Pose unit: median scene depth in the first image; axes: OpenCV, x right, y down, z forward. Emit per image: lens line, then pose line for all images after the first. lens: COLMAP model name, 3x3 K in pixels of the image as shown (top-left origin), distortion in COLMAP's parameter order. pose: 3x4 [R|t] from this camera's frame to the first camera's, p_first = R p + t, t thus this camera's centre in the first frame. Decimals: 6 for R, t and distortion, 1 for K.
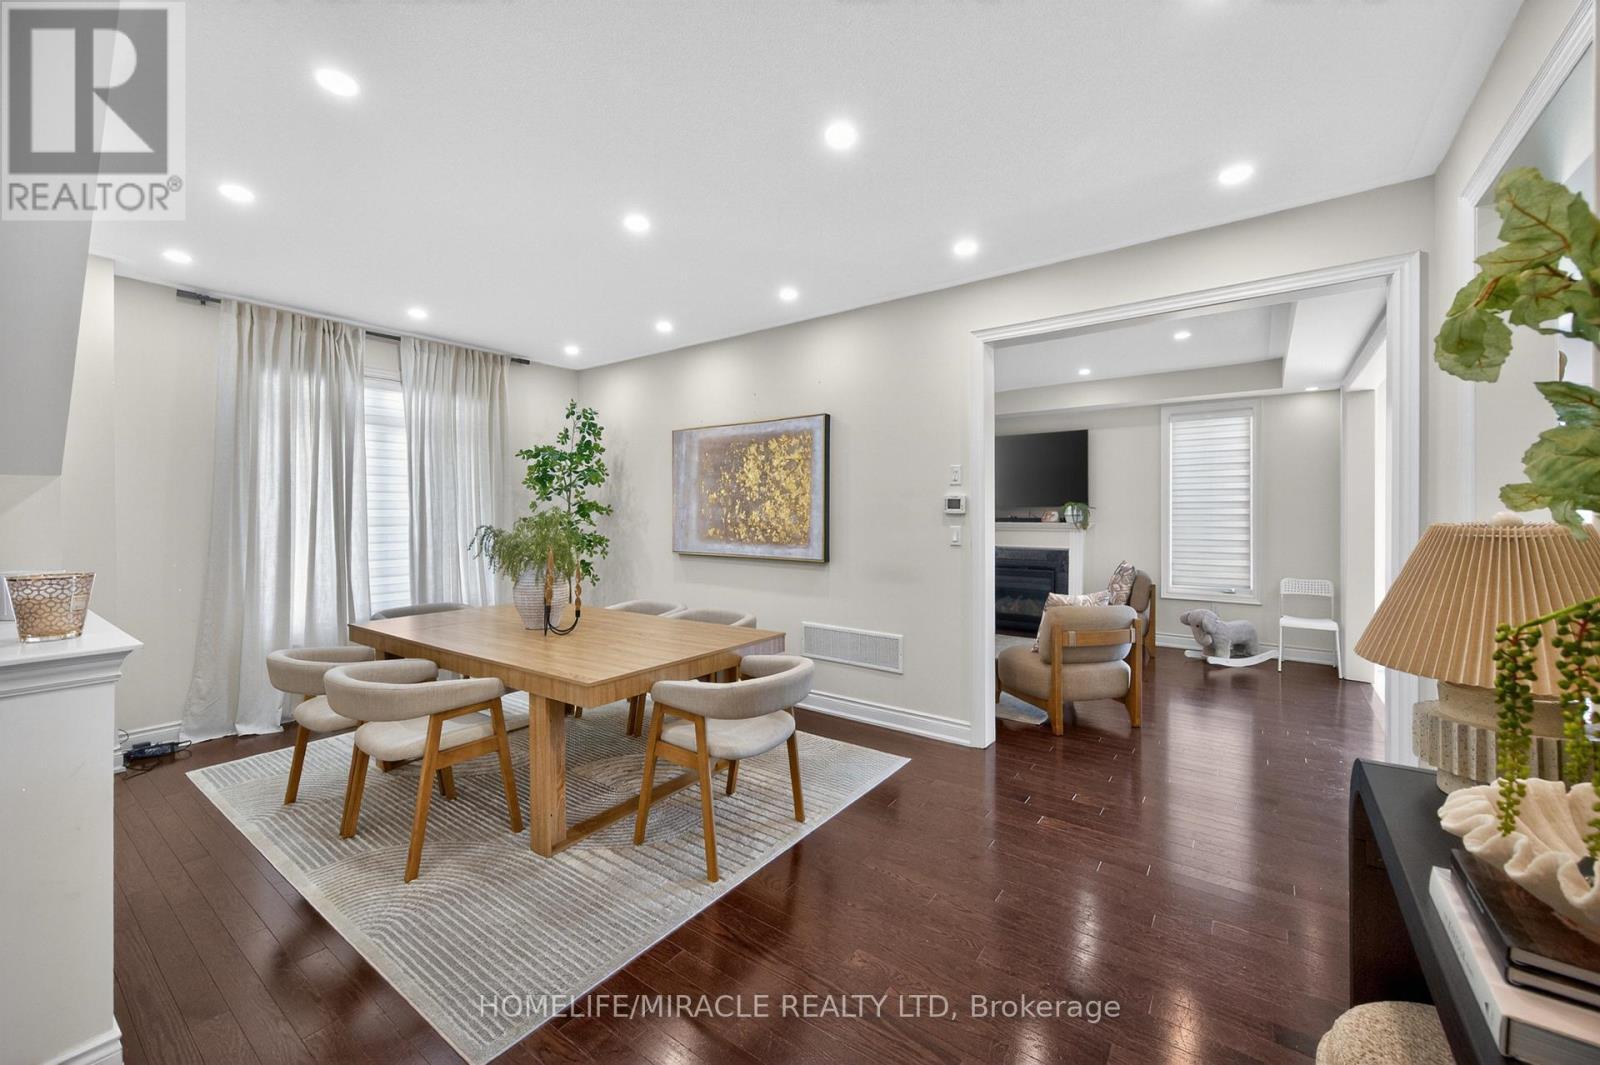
lens RADIAL K [[624.4, 0, 808.0], [0, 624.4, 520.2], [0, 0, 1]] dist [0.003789, 0.000052]
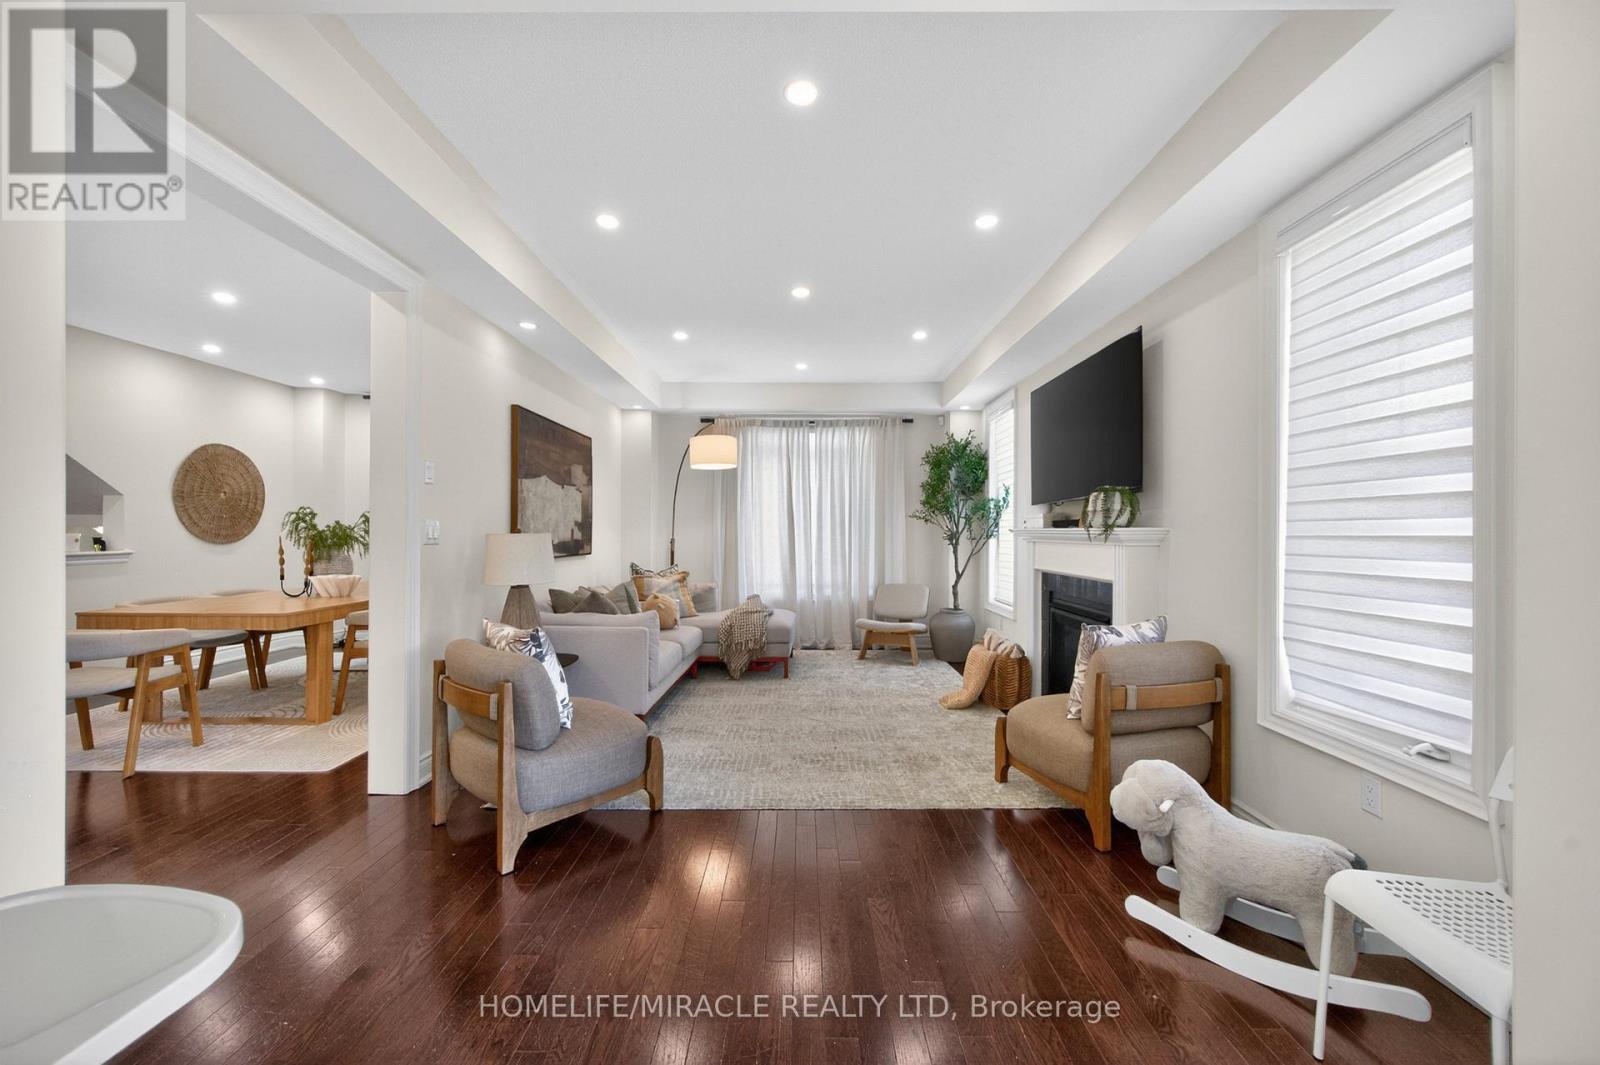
lens RADIAL K [[624.4, 0, 799.8], [0, 624.4, 536.7], [0, 0, 1]] dist [0.003789, 0.000052]
pose [[0.575155, 0.006566, -0.818018, 0.757188], [-0.007484, 0.999968, 0.002764, 0.012565], [0.818010, 0.004532, 0.575186, 0.588209]]
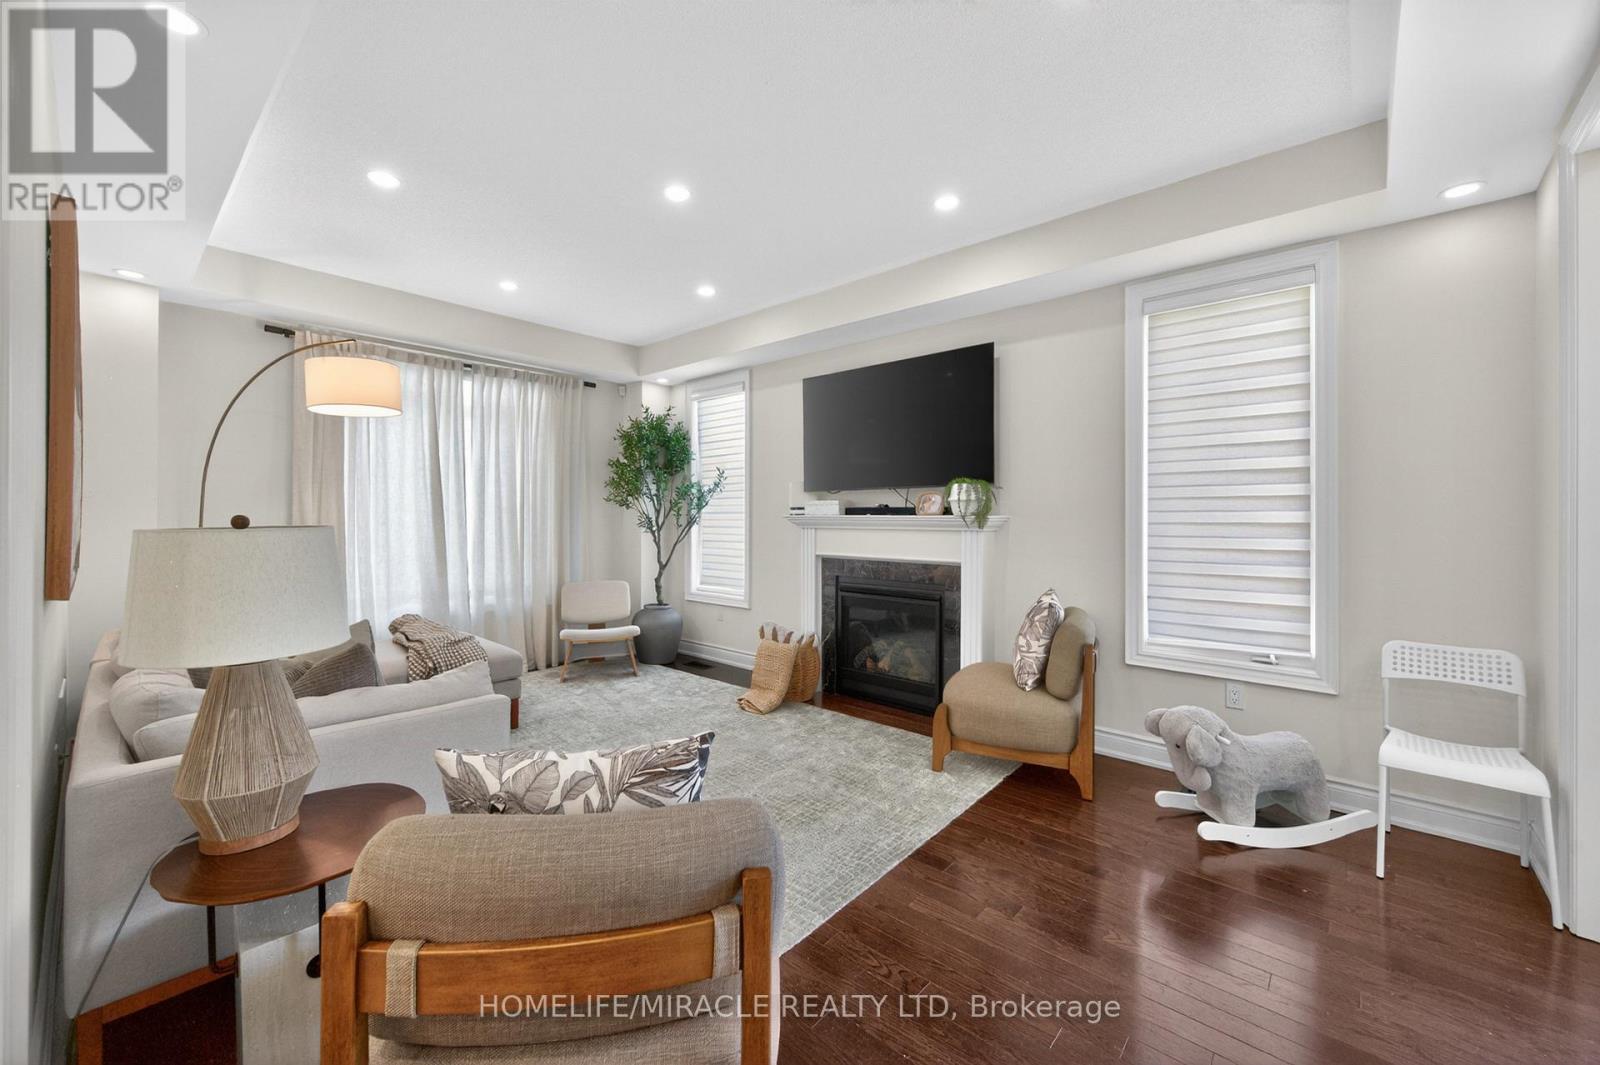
lens RADIAL K [[624.4, 0, 804.6], [0, 624.4, 518.8], [0, 0, 1]] dist [0.003789, 0.000052]
pose [[0.994597, 0.001712, -0.103796, 0.381502], [-0.002212, 0.999986, -0.004707, 0.010523], [0.103787, 0.004911, 0.994587, 0.499571]]
